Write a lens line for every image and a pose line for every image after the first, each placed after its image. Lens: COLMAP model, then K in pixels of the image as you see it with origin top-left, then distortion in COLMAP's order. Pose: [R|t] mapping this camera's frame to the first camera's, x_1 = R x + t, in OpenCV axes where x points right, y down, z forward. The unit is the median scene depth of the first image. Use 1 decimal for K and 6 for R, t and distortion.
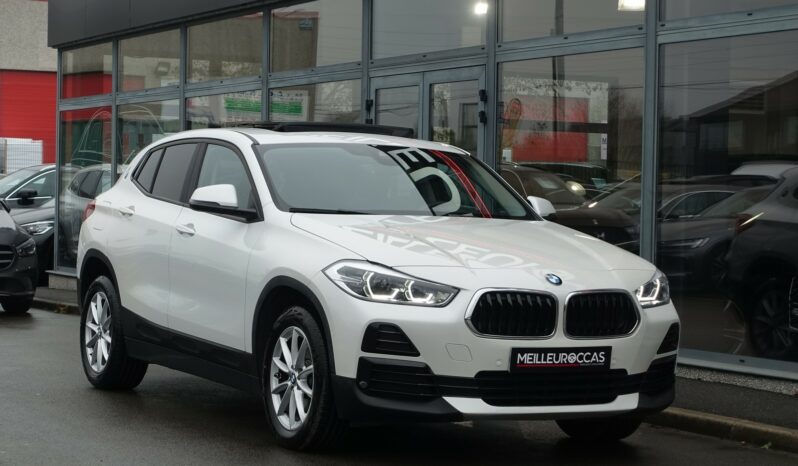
lens RADIAL K [[1729.9, 0, 399.0], [0, 1729.9, 233.0], [0, 0, 1]] dist [0.072824, 0.055502]
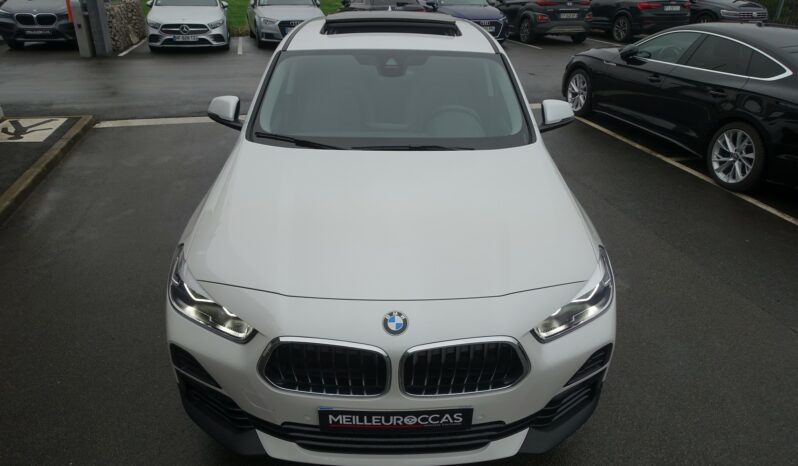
lens RADIAL K [[543.9, 0, 399.0], [0, 543.9, 233.0], [0, 0, 1]] dist [-0.004678, -0.000169]
pose [[0.892739, 0.178814, -0.413574, 0.181488], [0.008907, 0.910698, 0.412978, -0.105311], [0.450487, -0.372365, 0.811422, 0.832171]]
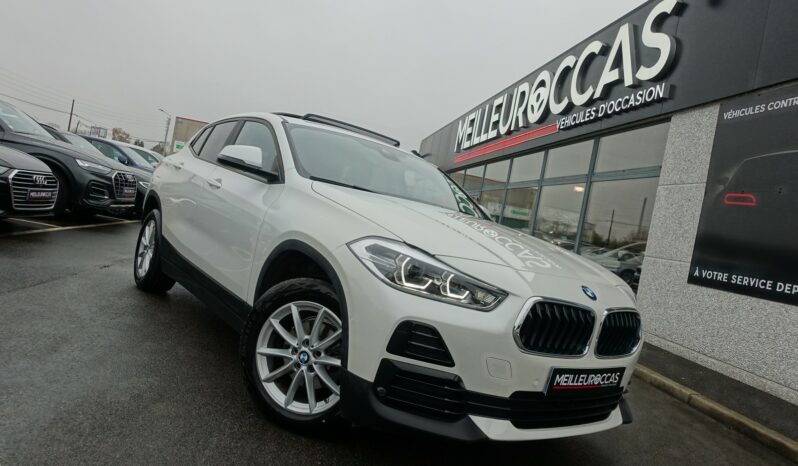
lens RADIAL K [[543.9, 0, 399.0], [0, 543.9, 233.0], [0, 0, 1]] dist [-0.004678, -0.000169]
pose [[0.973088, 0.162828, 0.163052, -0.065537], [-0.166433, 0.986015, 0.008604, 0.009403], [-0.159371, -0.035510, 0.986580, 0.730733]]
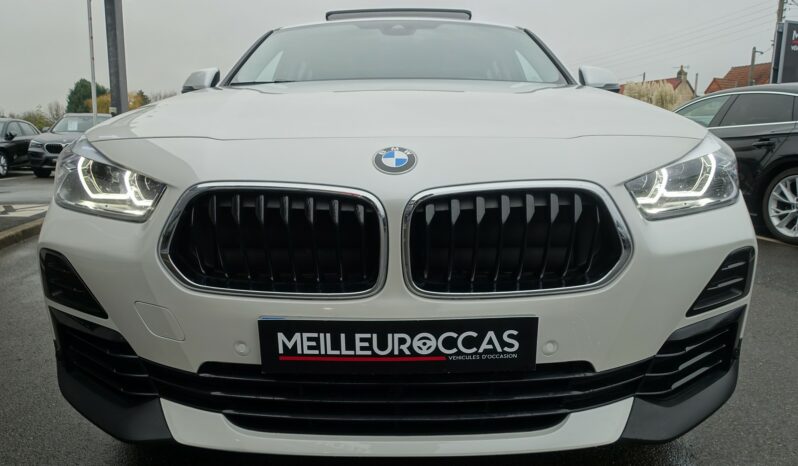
lens RADIAL K [[543.9, 0, 399.0], [0, 543.9, 233.0], [0, 0, 1]] dist [-0.004678, -0.000169]
pose [[0.879922, 0.042781, -0.473188, 0.157061], [0.028393, 0.989423, 0.142251, 0.025794], [0.474269, -0.138605, 0.869401, 0.885132]]
